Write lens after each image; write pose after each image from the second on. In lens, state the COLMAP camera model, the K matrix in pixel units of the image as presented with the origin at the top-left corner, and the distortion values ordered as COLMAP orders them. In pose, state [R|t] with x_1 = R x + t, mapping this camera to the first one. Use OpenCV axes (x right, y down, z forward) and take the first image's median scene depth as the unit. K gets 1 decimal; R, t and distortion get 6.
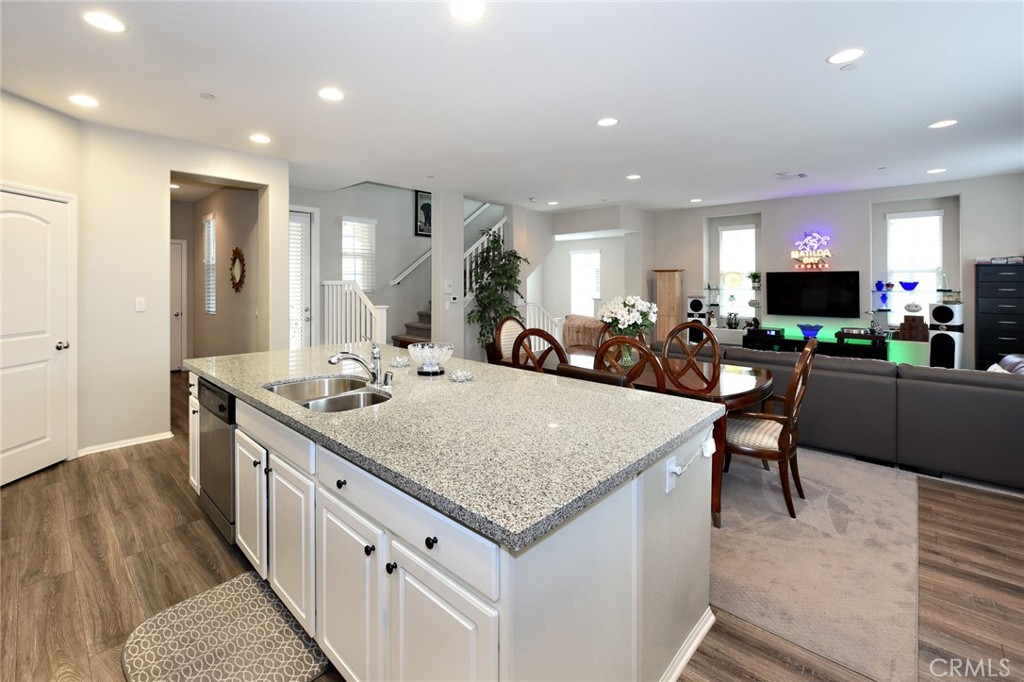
lens RADIAL K [[449.8, 0, 494.6], [0, 449.8, 283.6], [0, 0, 1]] dist [0.000908, 0.000218]
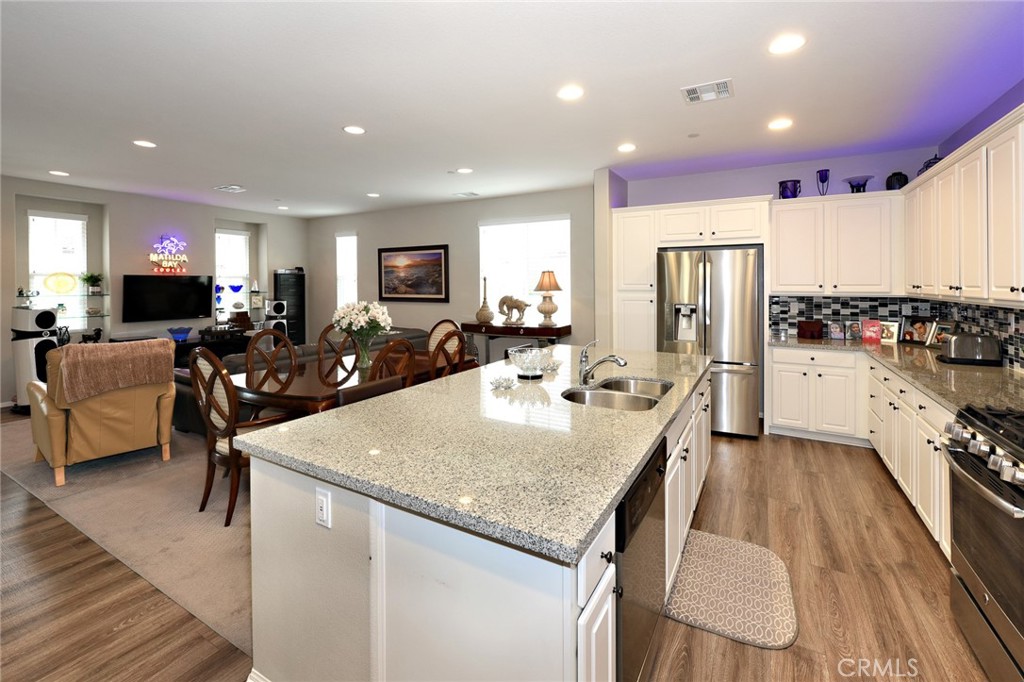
lens RADIAL K [[442.4, 0, 507.2], [0, 442.4, 292.6], [0, 0, 1]] dist [0.000831, -0.000223]
pose [[-0.231296, -0.020609, 0.972665, -0.436298], [0.003484, 0.999752, 0.022011, -0.007551], [-0.972877, 0.008480, -0.231166, 0.497065]]
